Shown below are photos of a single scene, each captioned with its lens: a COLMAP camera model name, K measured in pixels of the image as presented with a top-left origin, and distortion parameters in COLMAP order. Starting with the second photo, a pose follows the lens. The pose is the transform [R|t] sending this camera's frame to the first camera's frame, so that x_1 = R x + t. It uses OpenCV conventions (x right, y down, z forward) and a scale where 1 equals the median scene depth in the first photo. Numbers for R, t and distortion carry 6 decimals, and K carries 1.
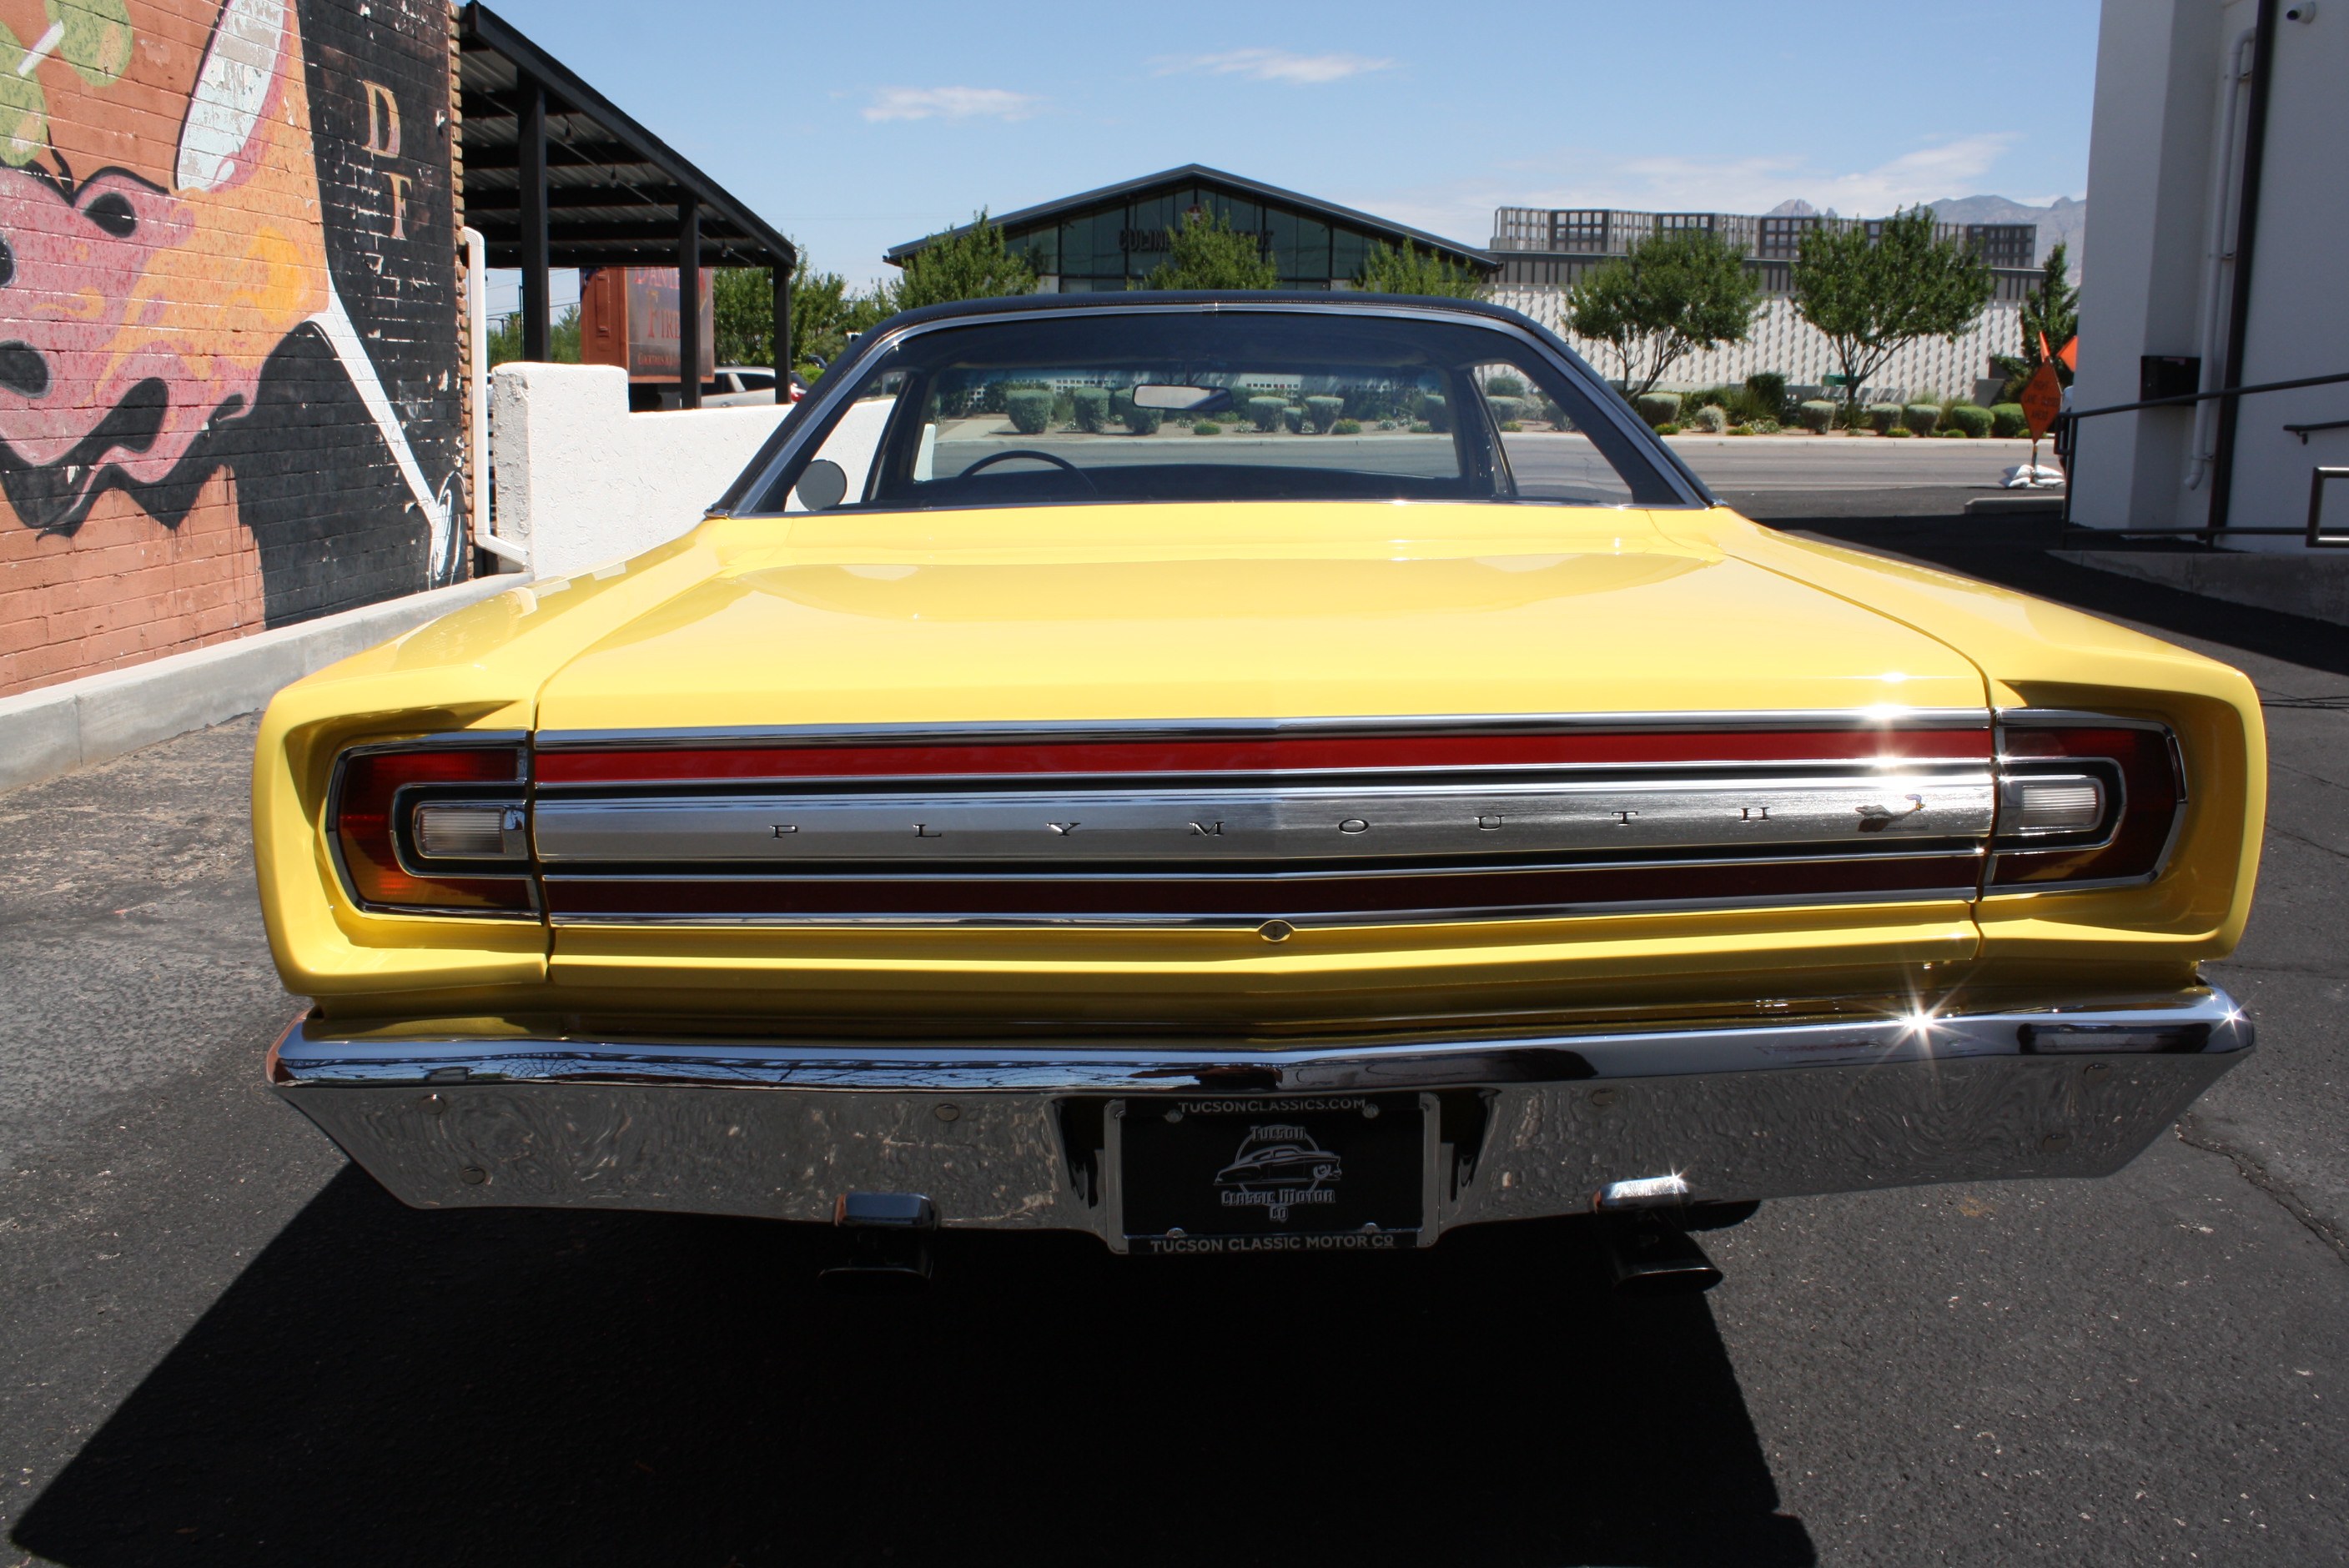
lens RADIAL K [[1999.1, 0, 1198.7], [0, 1999.1, 778.5], [0, 0, 1]] dist [-0.163404, 0.144253]
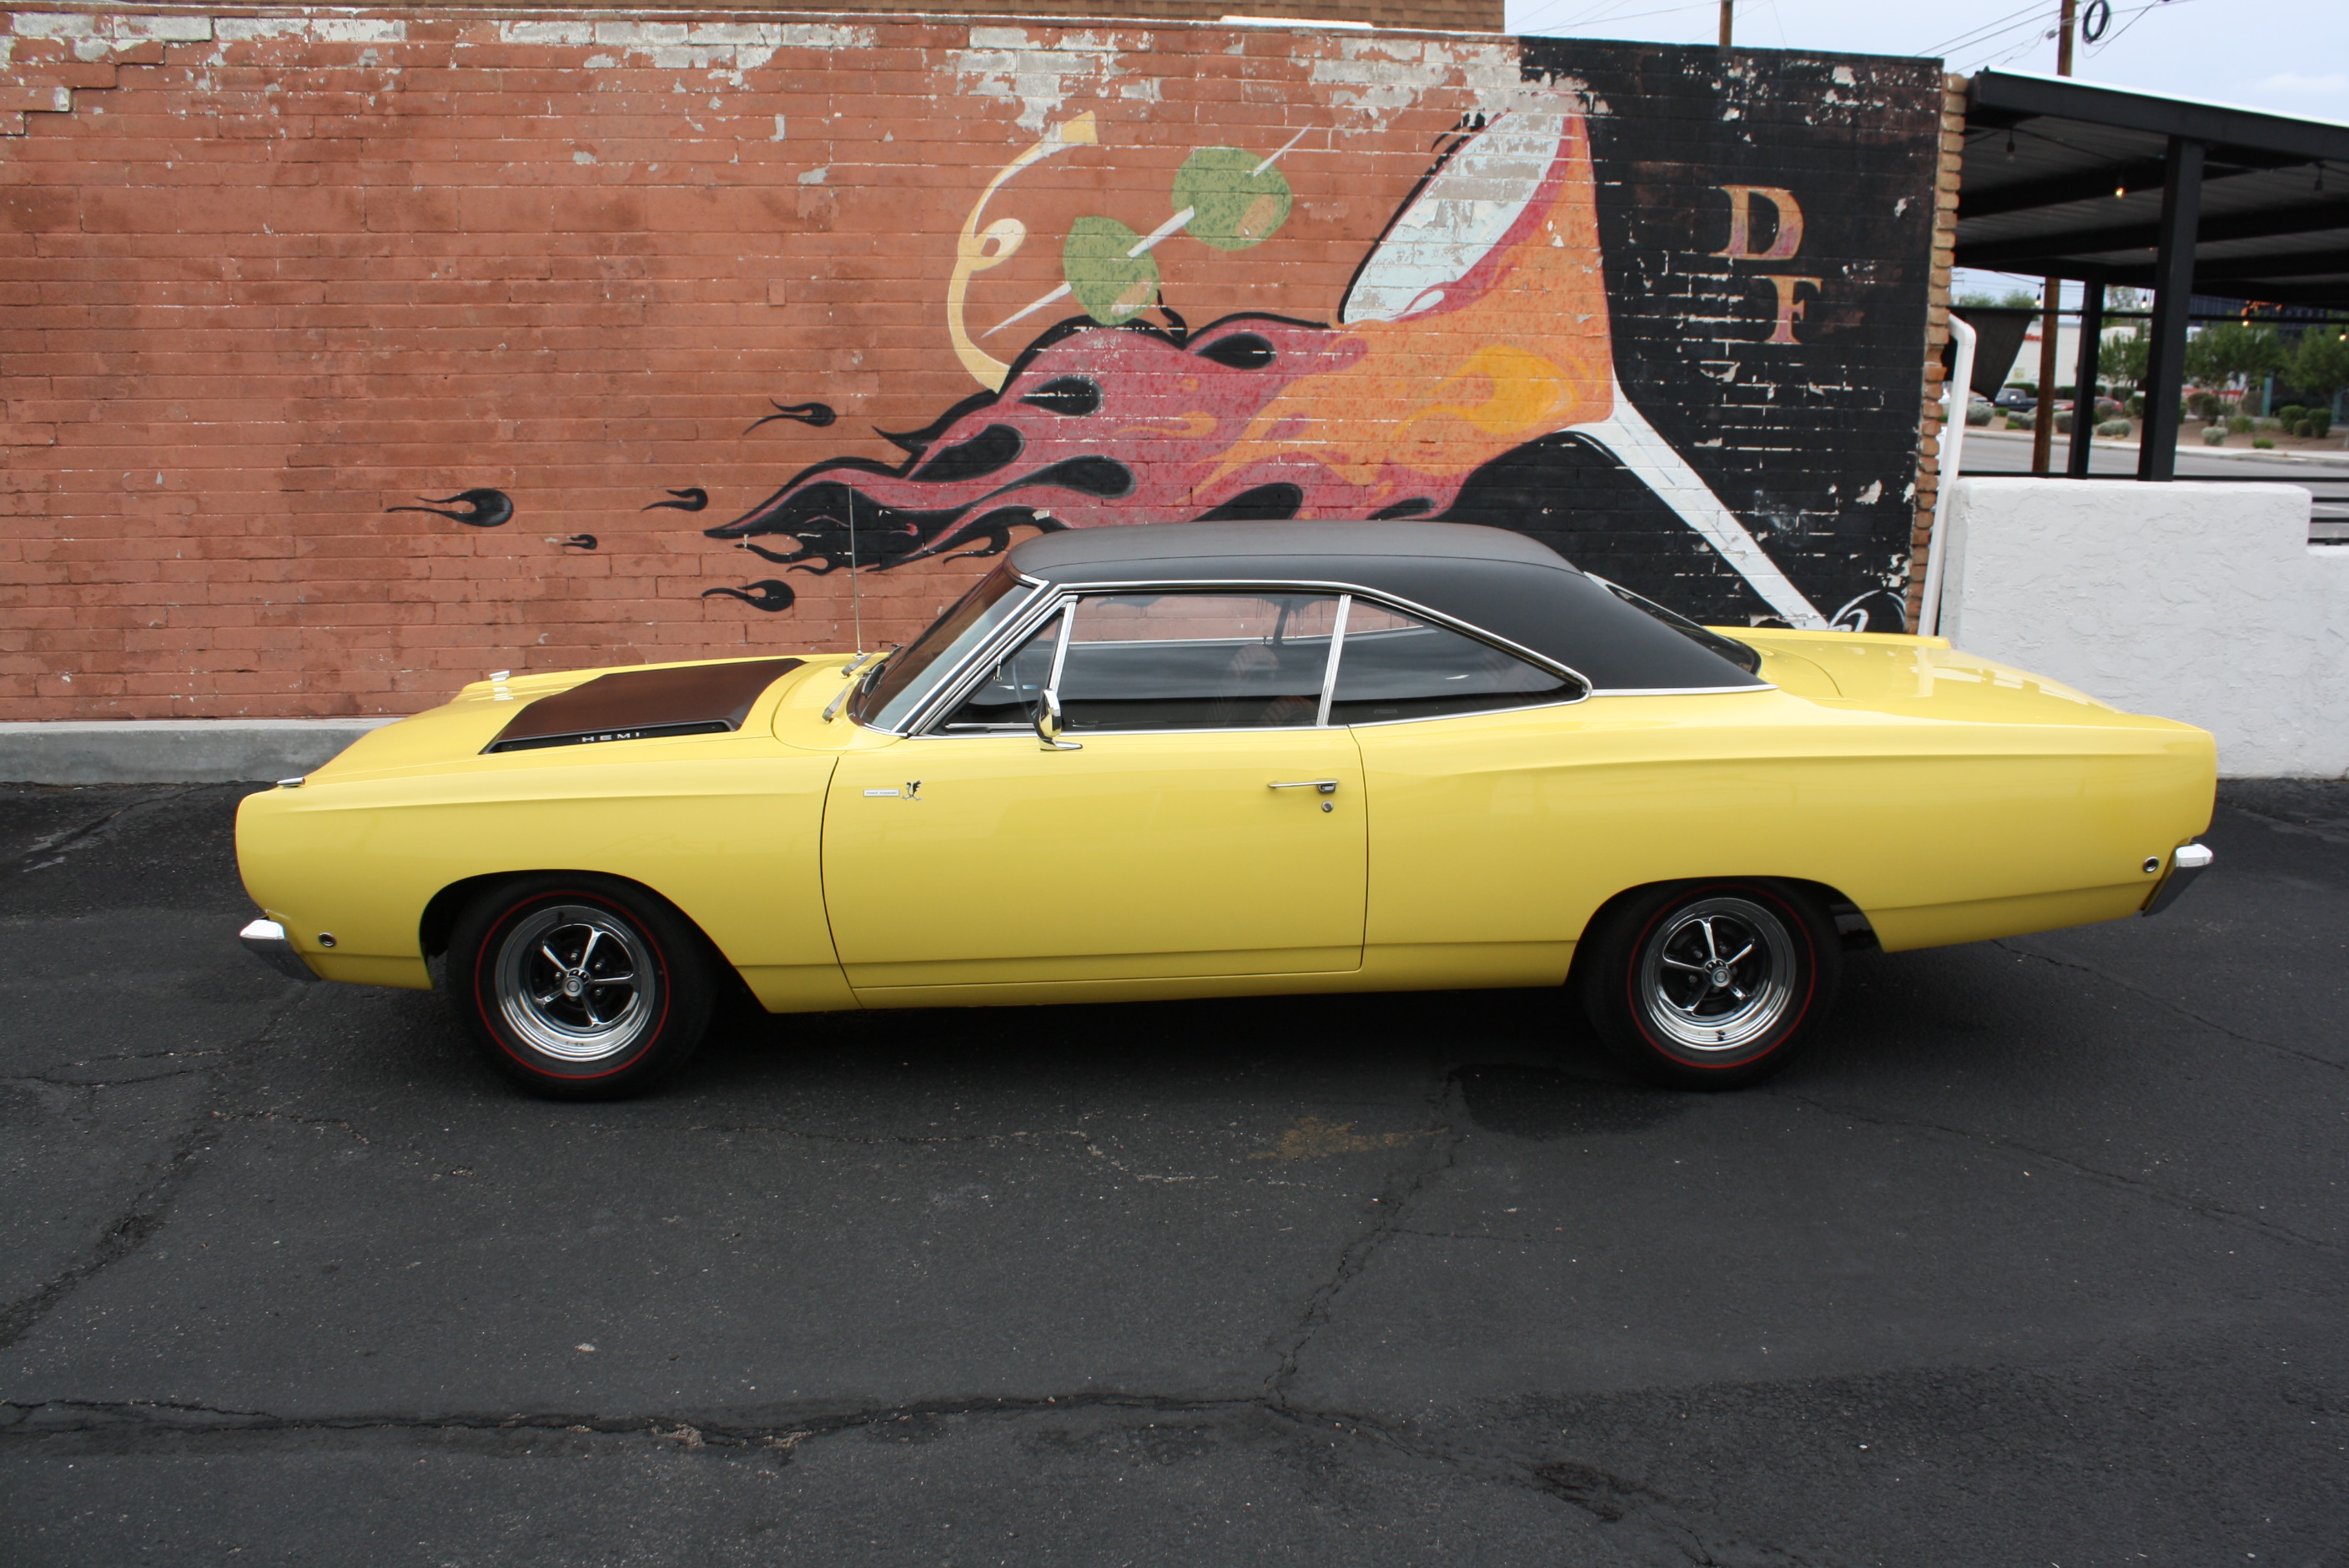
lens RADIAL K [[2038.1, 0, 1197.1], [0, 2038.1, 778.8], [0, 0, 1]] dist [-0.177402, 0.171088]
pose [[0.134335, 0.205035, -0.969492, 0.620896], [-0.202567, 0.963382, 0.175674, -0.212867], [0.970011, 0.172788, 0.170949, 0.672587]]
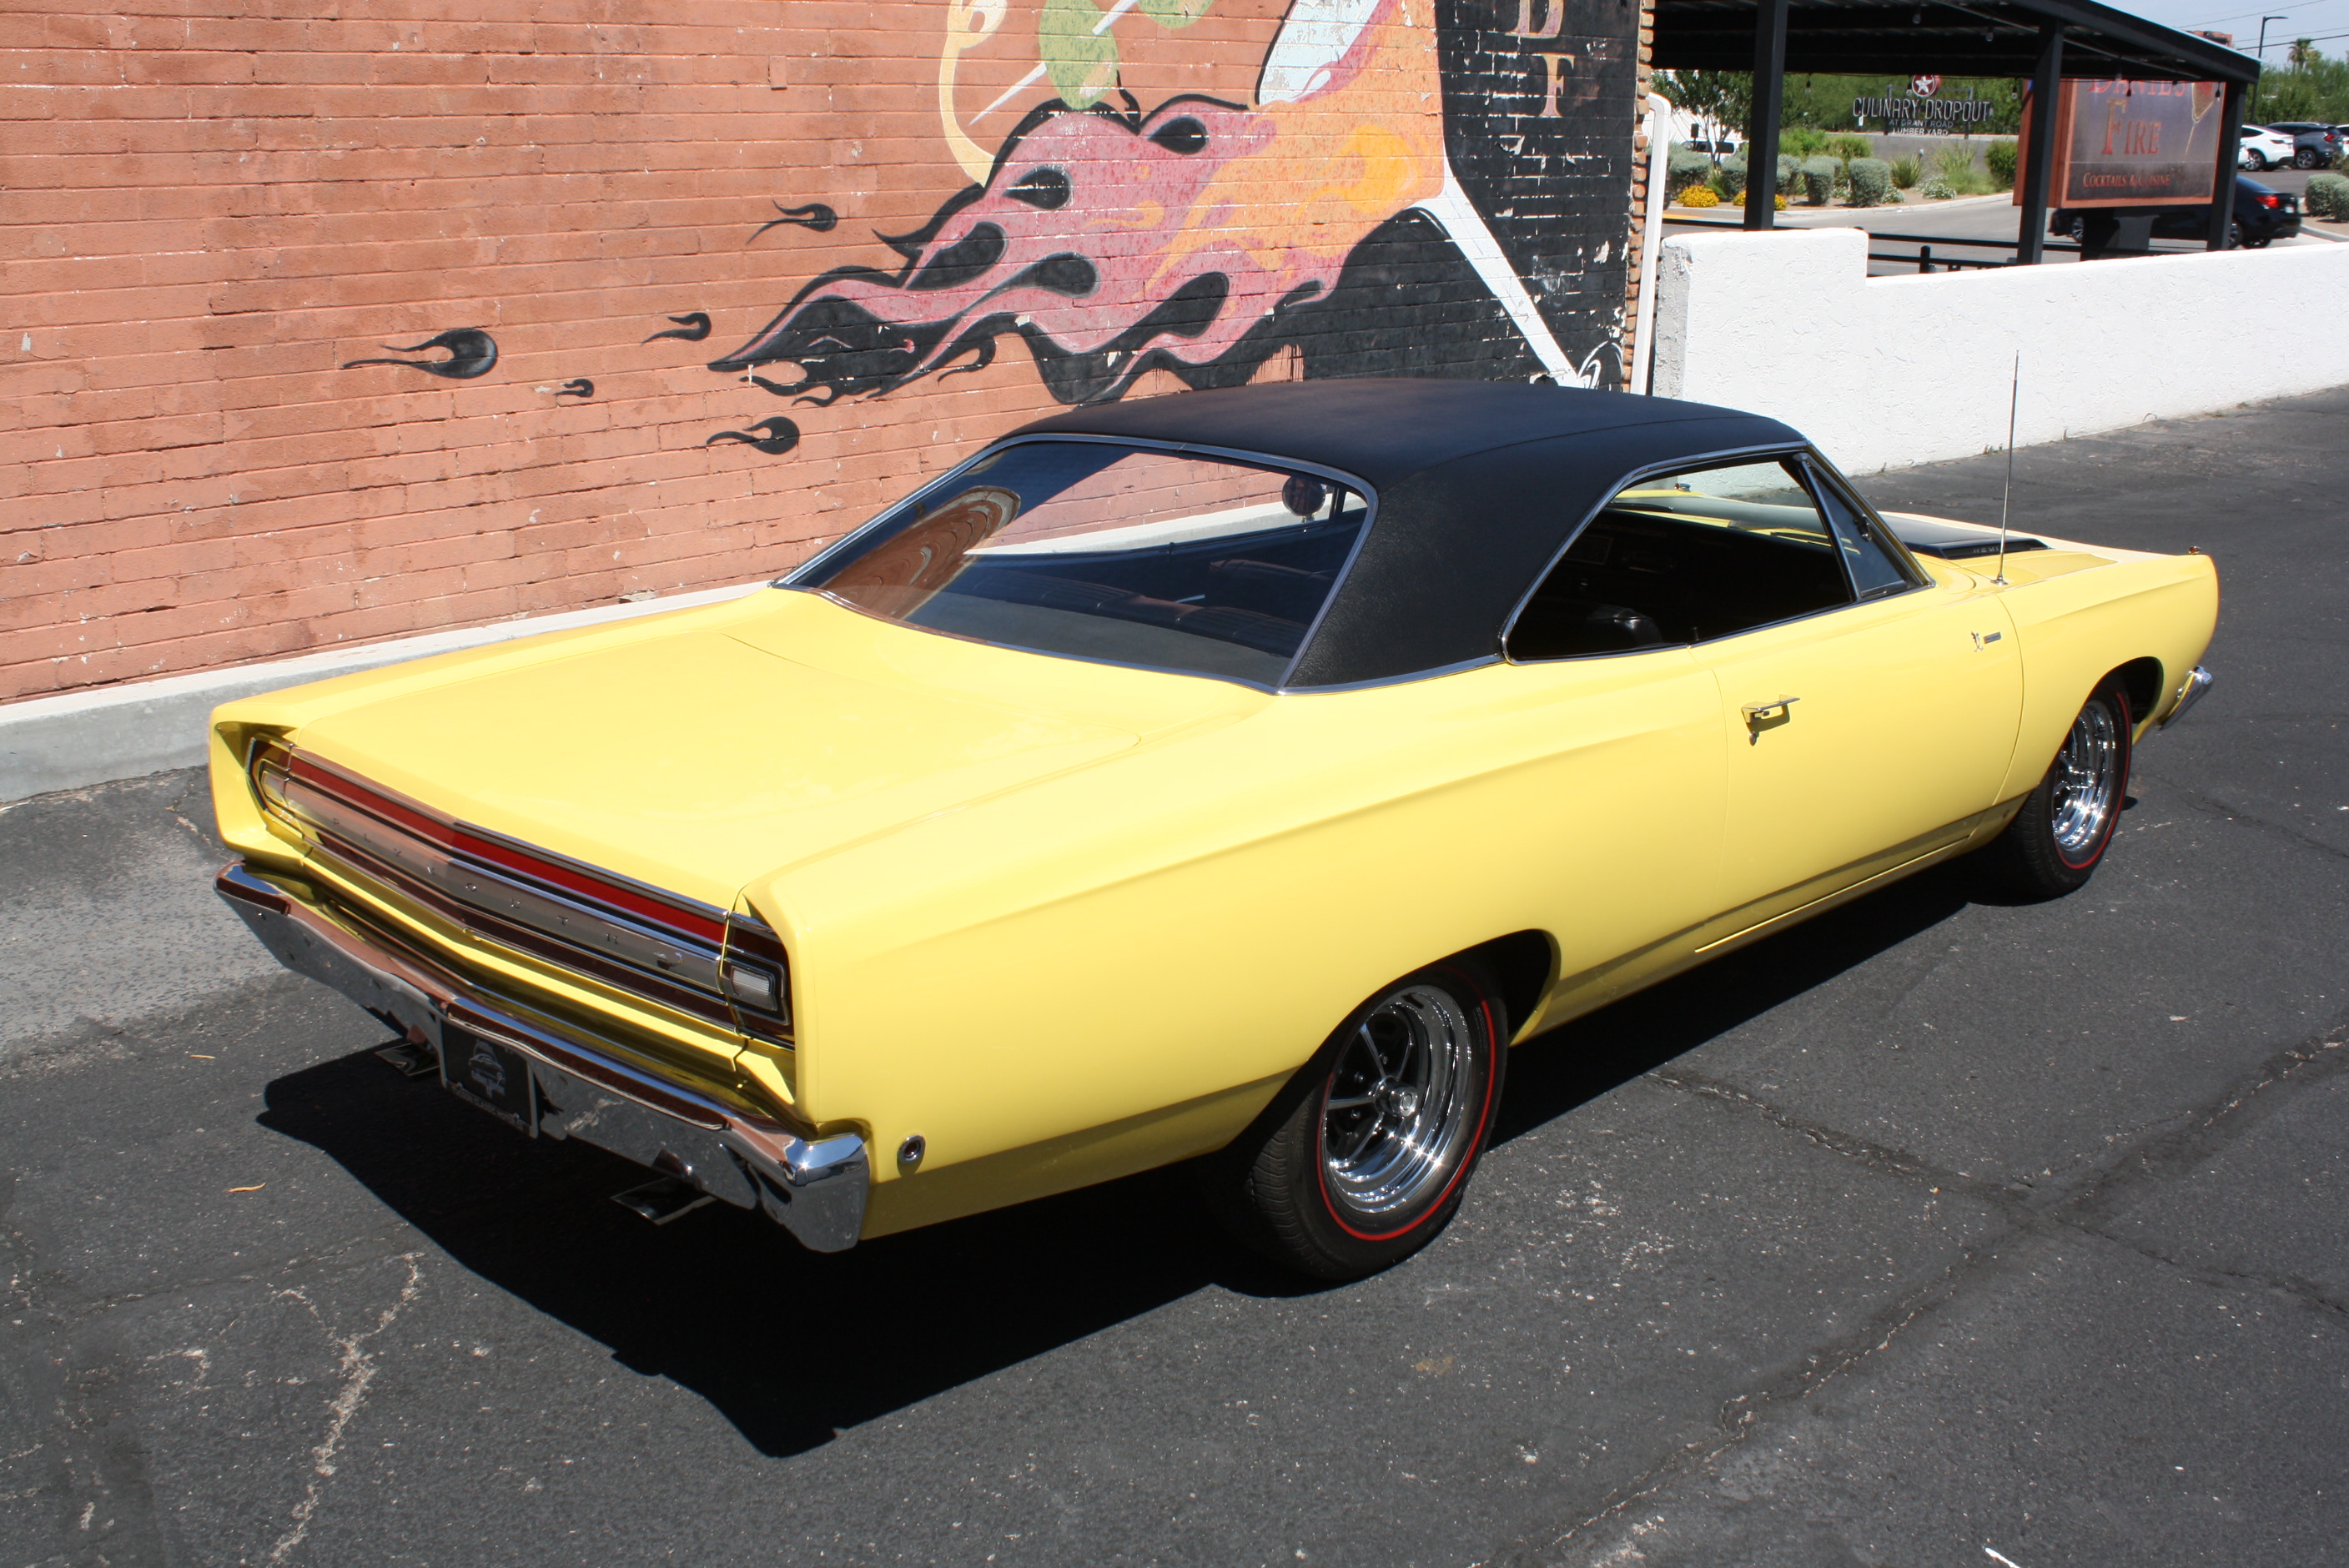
lens RADIAL K [[2310.6, 0, 1199.0], [0, 2310.6, 765.1], [0, 0, 1]] dist [-0.138049, 0.152285]
pose [[0.708631, 0.193639, -0.678489, 0.388723], [-0.138259, 0.981070, 0.135593, -0.091481], [0.691901, -0.002278, 0.721989, -0.001376]]
